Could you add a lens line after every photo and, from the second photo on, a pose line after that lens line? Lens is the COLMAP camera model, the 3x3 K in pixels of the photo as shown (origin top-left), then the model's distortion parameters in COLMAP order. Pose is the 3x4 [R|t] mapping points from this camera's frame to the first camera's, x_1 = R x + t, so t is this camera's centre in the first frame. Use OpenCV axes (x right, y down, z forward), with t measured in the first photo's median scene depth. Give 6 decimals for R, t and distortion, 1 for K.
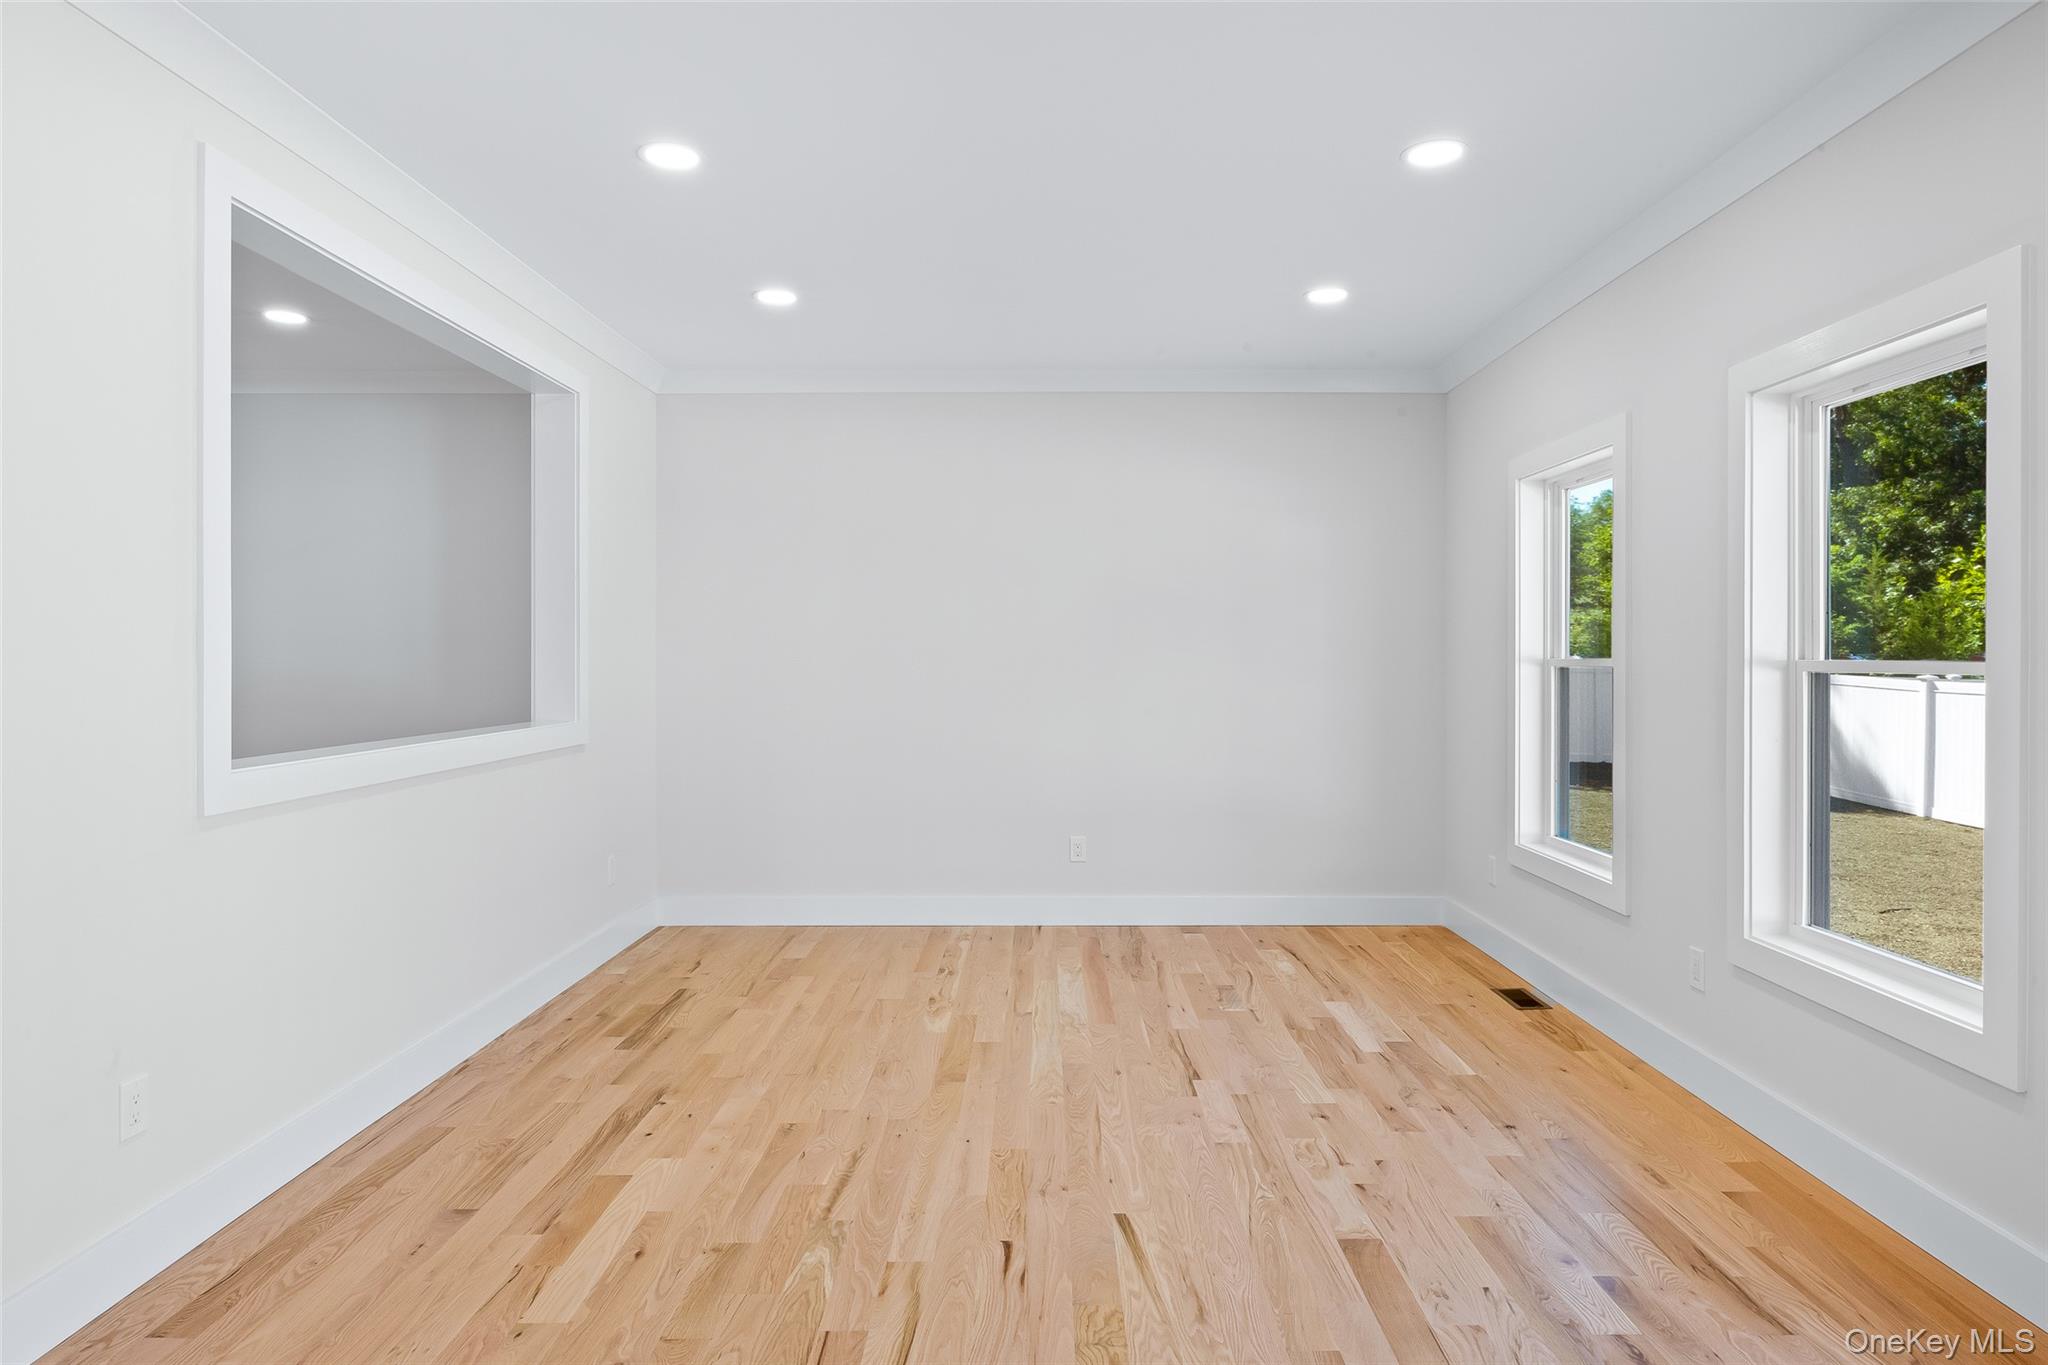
lens RADIAL K [[1224.1, 0, 1039.4], [0, 1224.1, 657.4], [0, 0, 1]] dist [-0.003652, -0.000891]
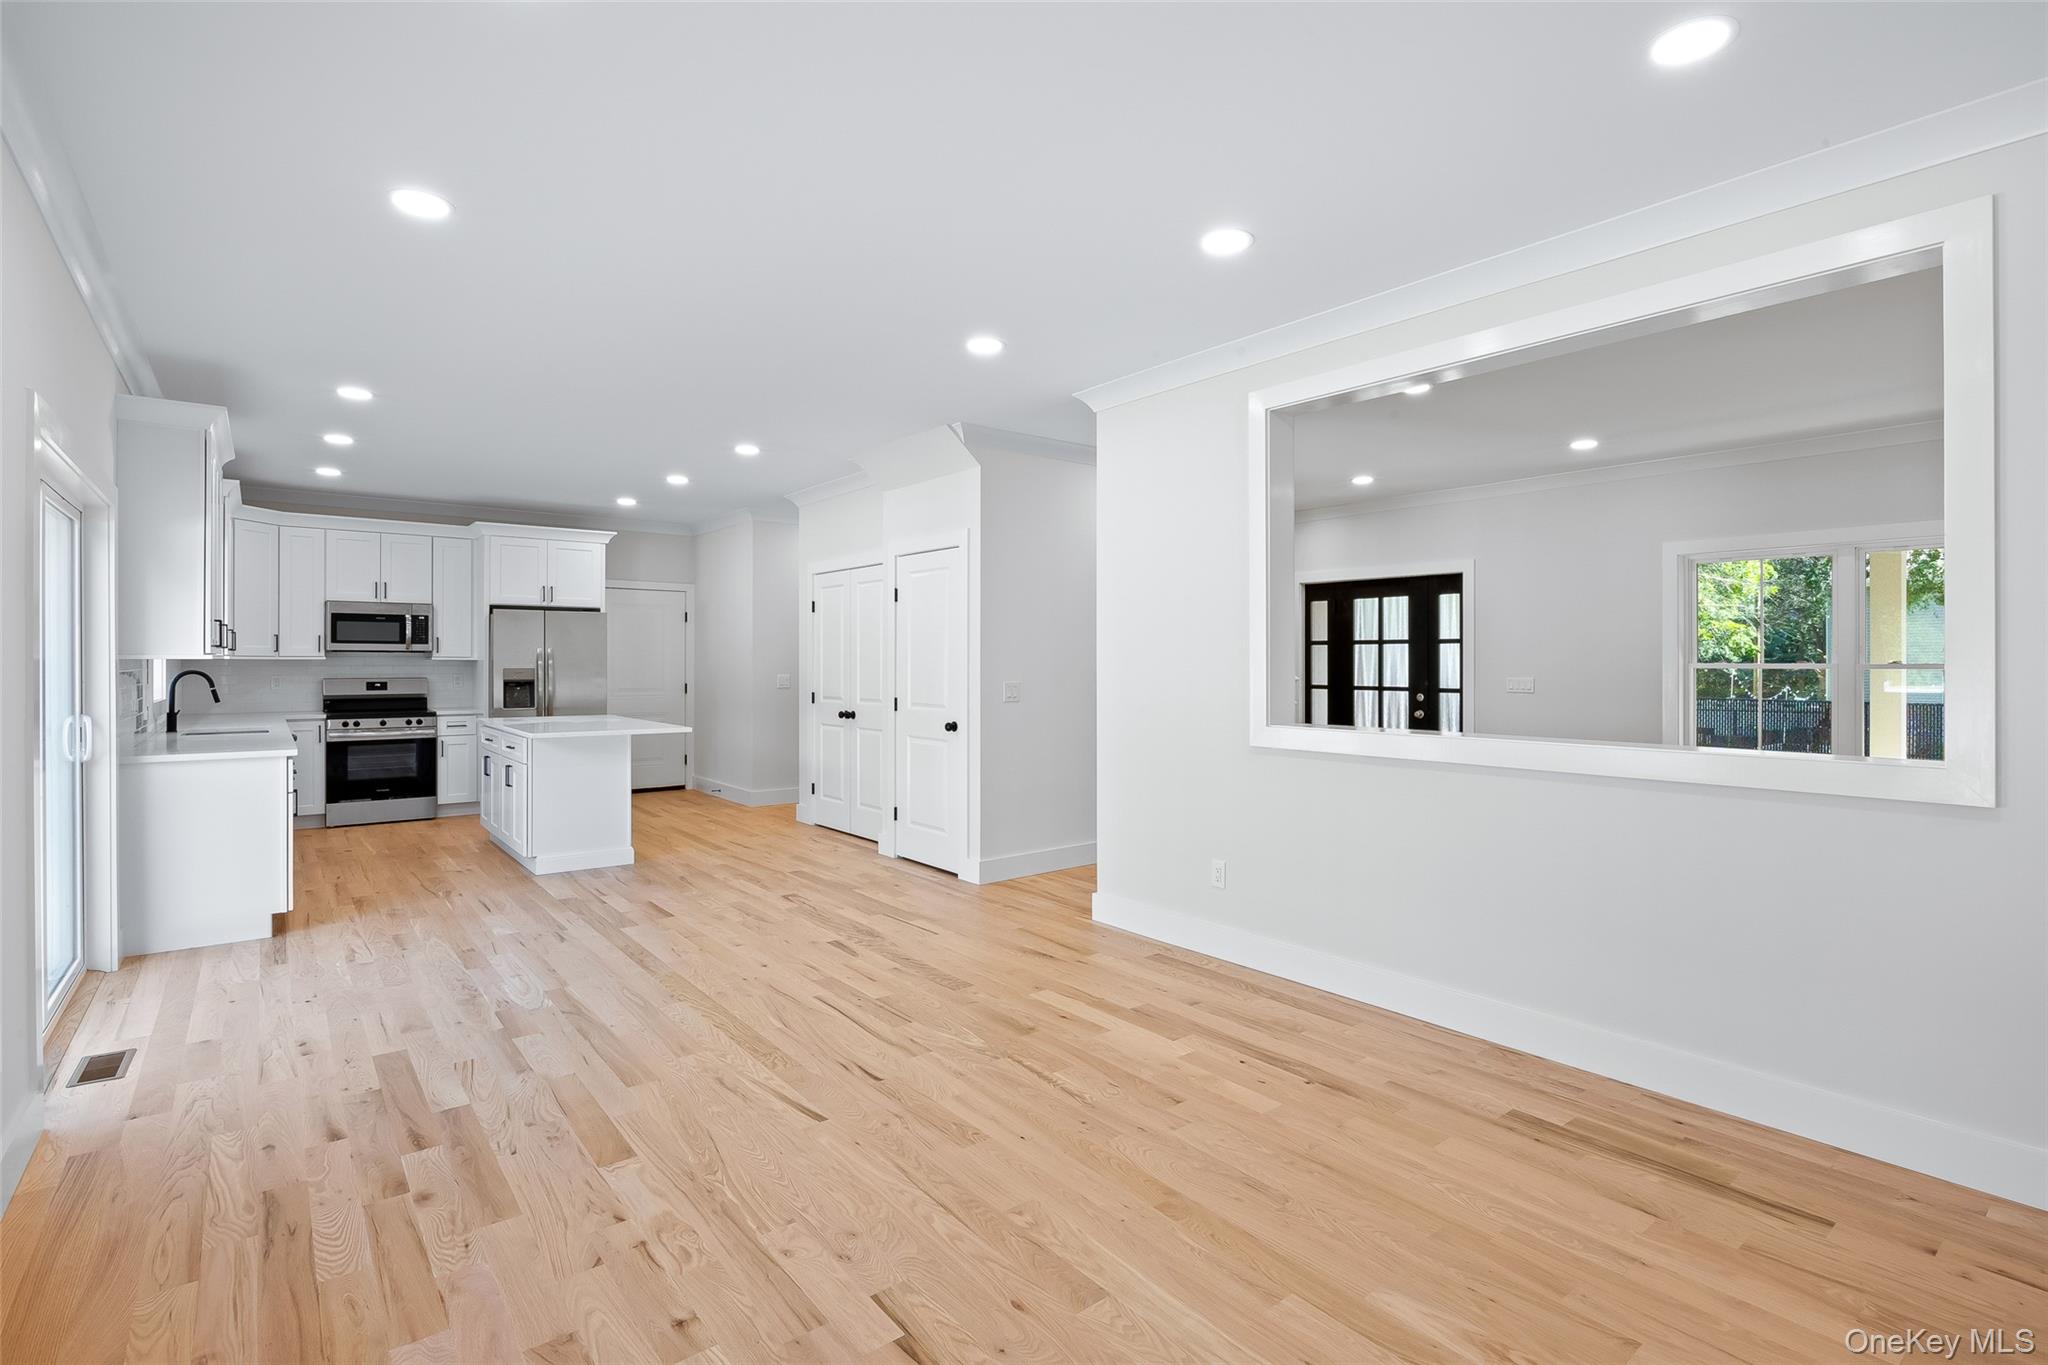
lens RADIAL K [[962.4, 0, 1035.6], [0, 962.4, 667.3], [0, 0, 1]] dist [-0.014755, 0.000474]
pose [[-0.775917, 0.004111, -0.630821, 0.415824], [-0.000304, 0.999976, 0.006891, -0.003462], [0.630835, 0.005539, -0.775897, 1.547487]]
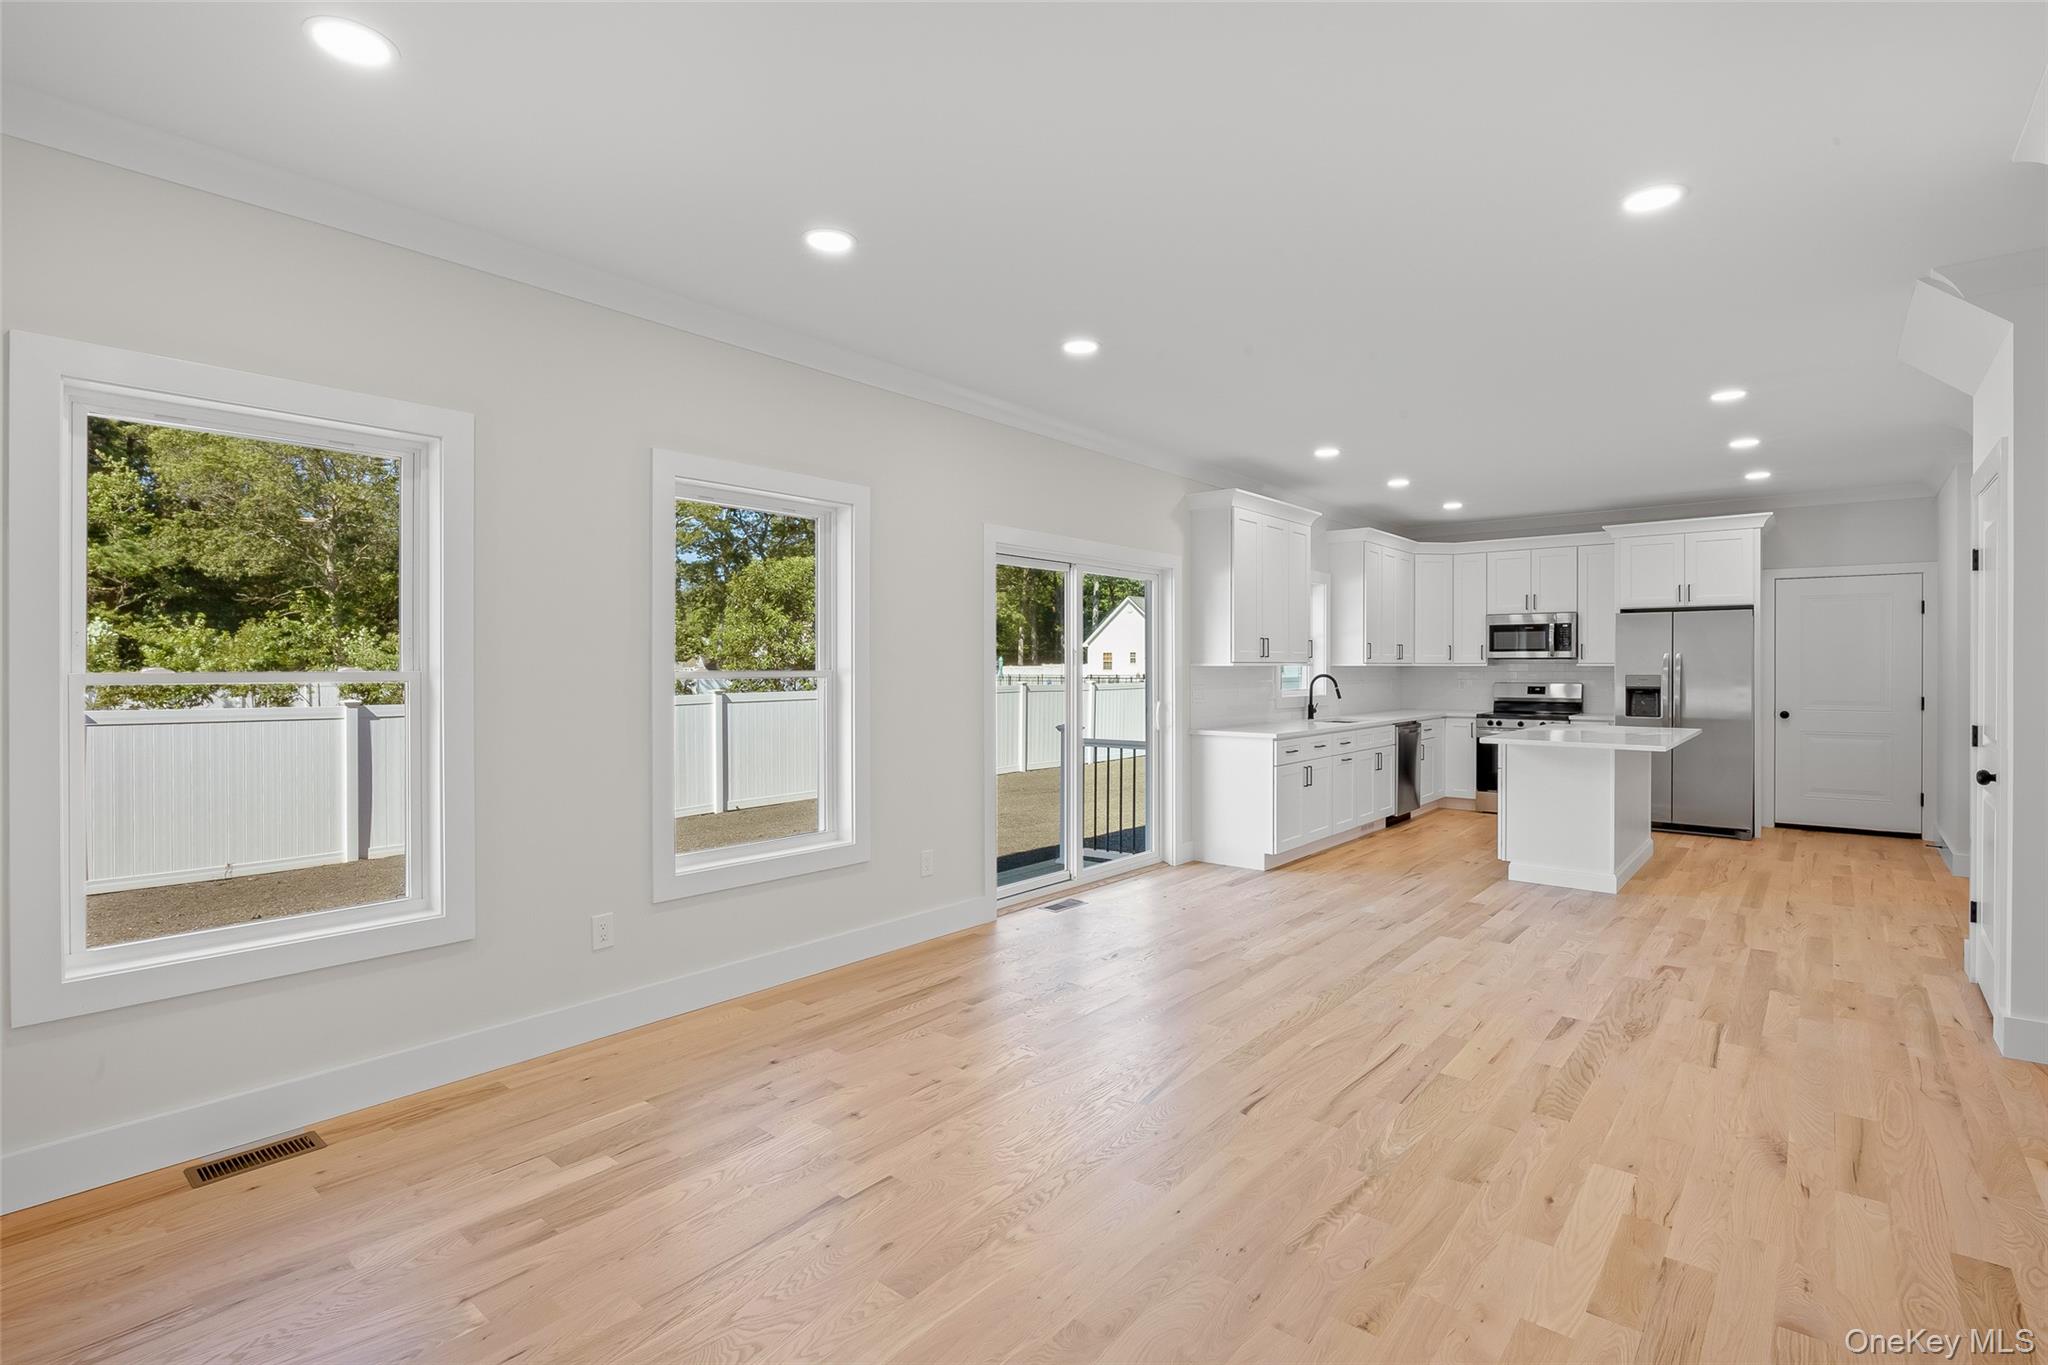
lens RADIAL K [[962.4, 0, 1035.6], [0, 962.4, 667.3], [0, 0, 1]] dist [-0.014755, 0.000474]
pose [[-0.774219, 0.002282, 0.632913, -0.400292], [0.001937, 0.999997, -0.001236, -0.001522], [-0.632914, 0.000269, -0.774222, 1.528384]]
